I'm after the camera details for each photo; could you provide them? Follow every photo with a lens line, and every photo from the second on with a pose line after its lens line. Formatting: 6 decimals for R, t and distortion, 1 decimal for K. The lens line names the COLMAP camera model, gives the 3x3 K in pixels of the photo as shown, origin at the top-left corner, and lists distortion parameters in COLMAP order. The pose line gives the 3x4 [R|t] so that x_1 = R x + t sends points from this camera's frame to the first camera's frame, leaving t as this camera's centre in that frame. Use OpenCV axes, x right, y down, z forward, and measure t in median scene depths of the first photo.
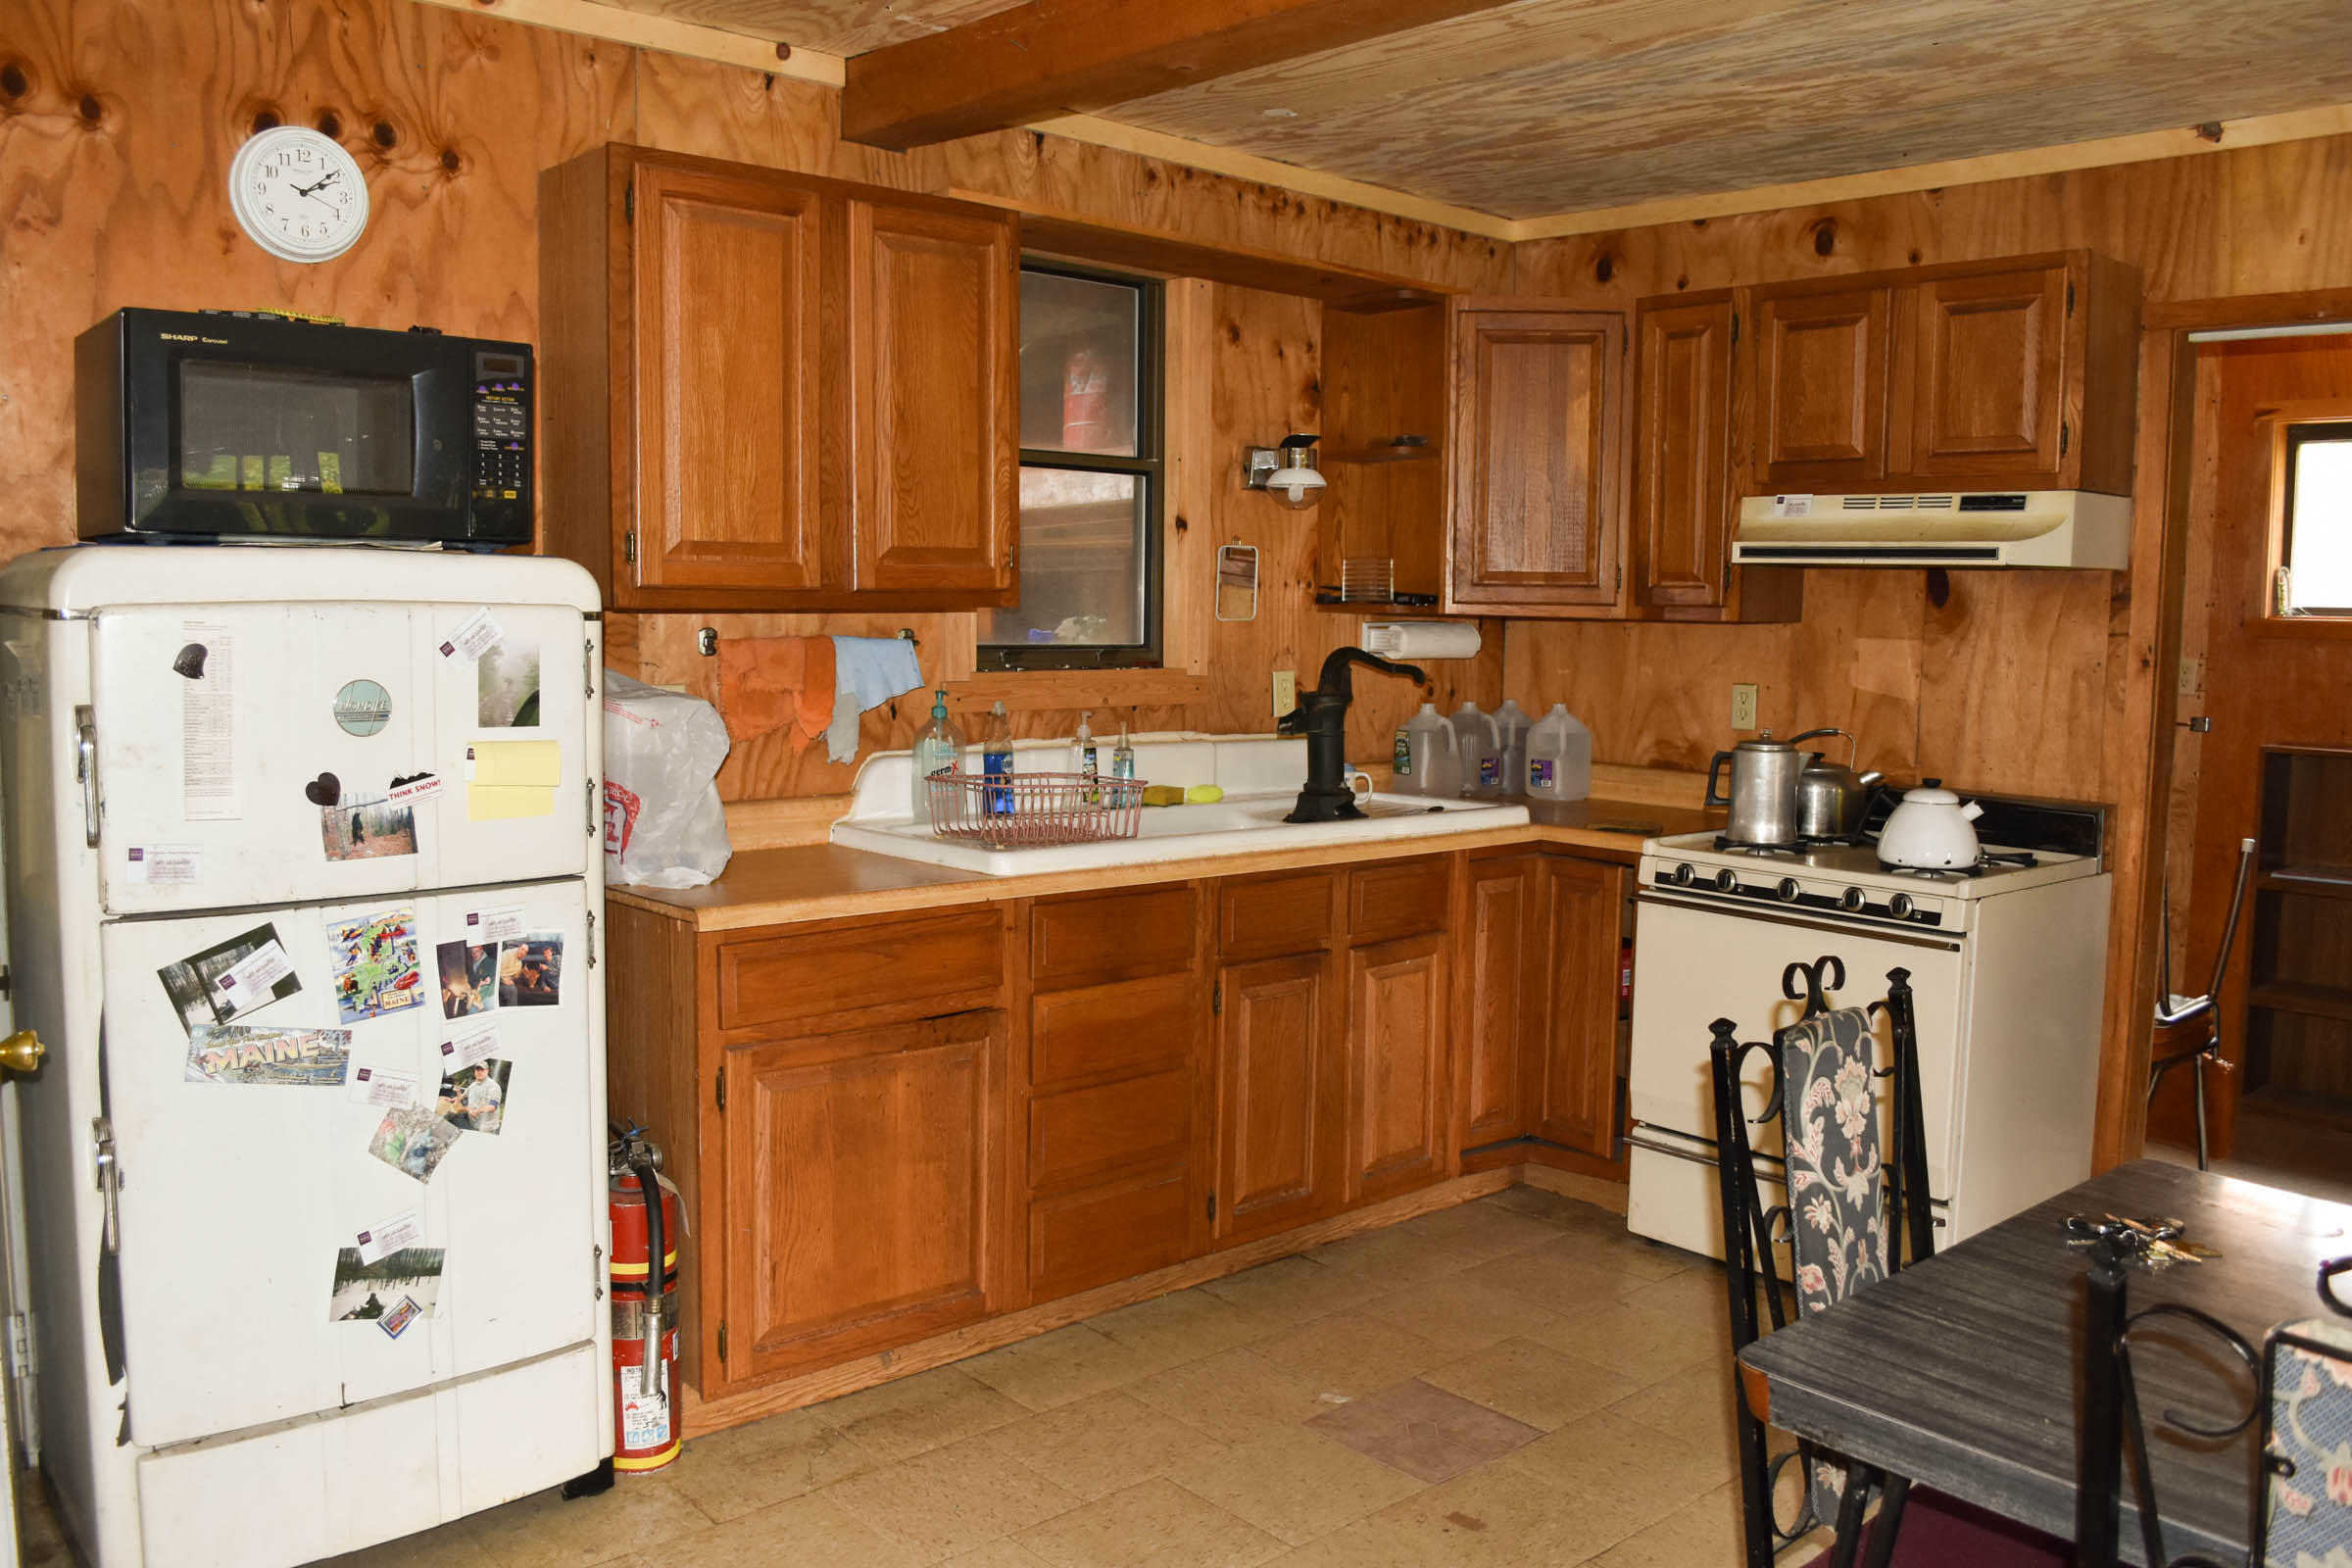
lens RADIAL K [[1849.0, 0, 1178.5], [0, 1849.0, 775.8], [0, 0, 1]] dist [-0.083785, 0.014189]
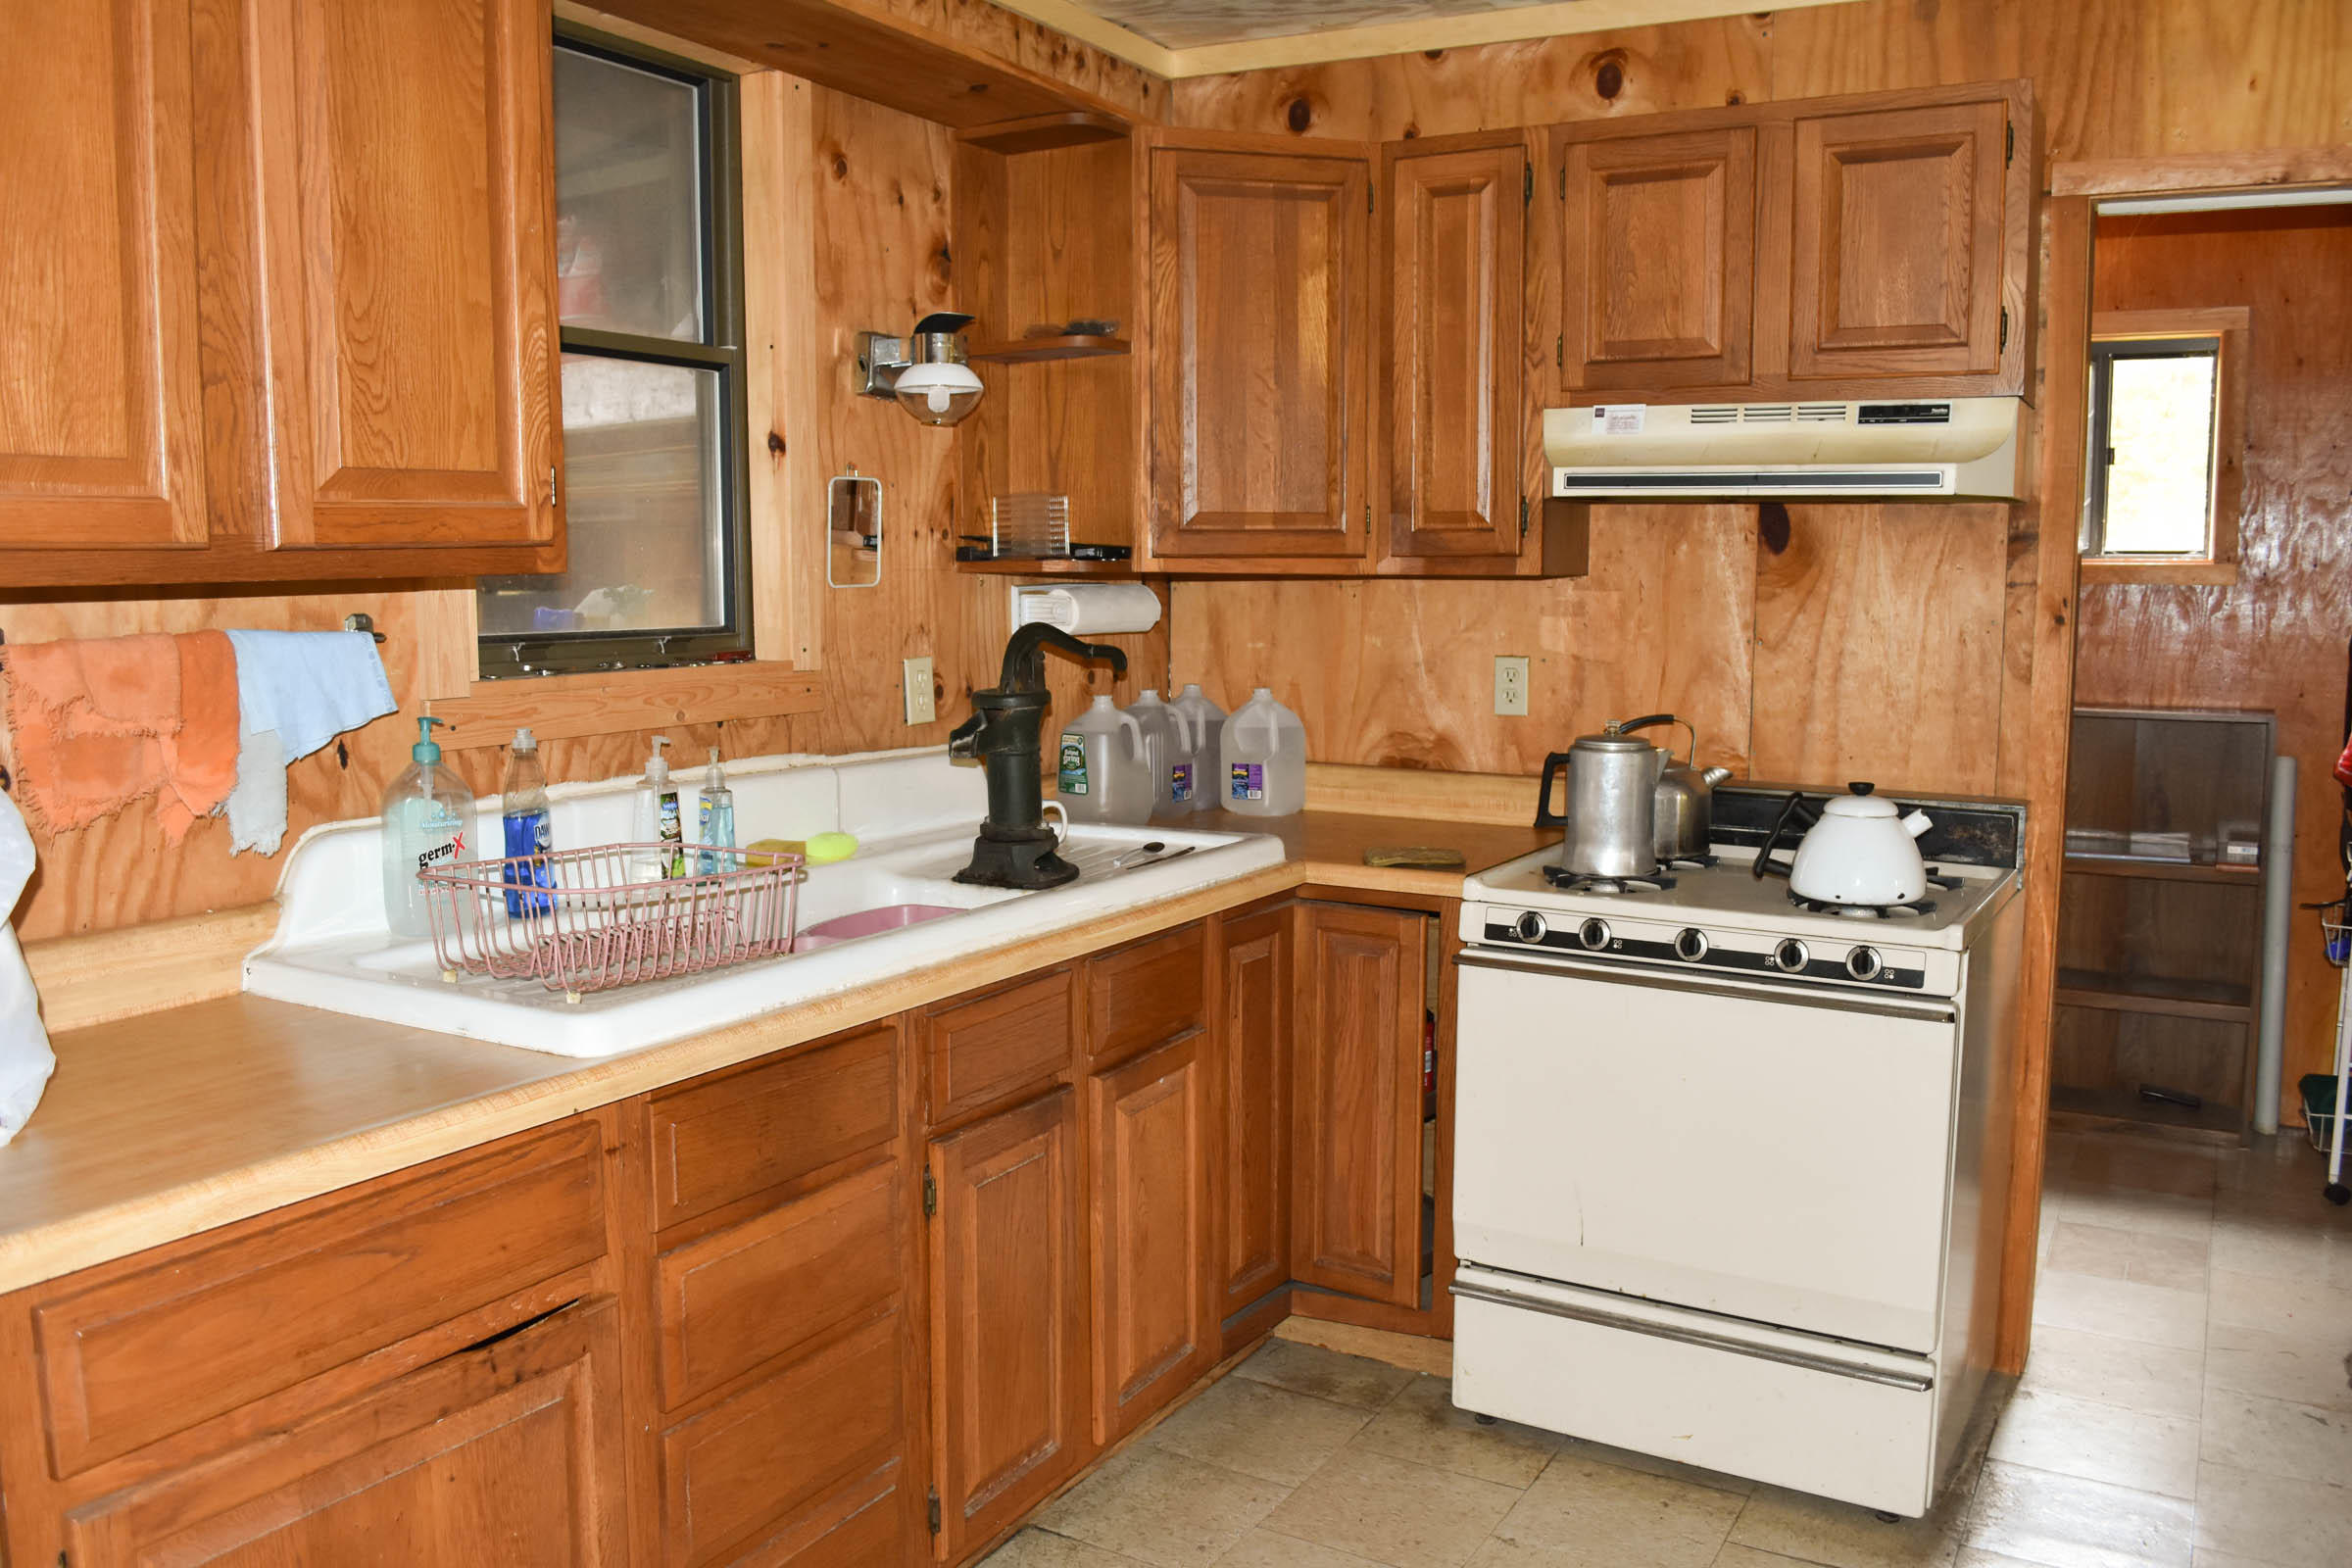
lens RADIAL K [[1849.0, 0, 1178.3], [0, 1849.0, 772.8], [0, 0, 1]] dist [-0.083785, 0.014189]
pose [[0.949274, -0.048921, 0.310622, -0.077026], [0.042570, 0.998723, 0.027195, -0.031645], [-0.311556, -0.012592, 0.950144, 0.344313]]
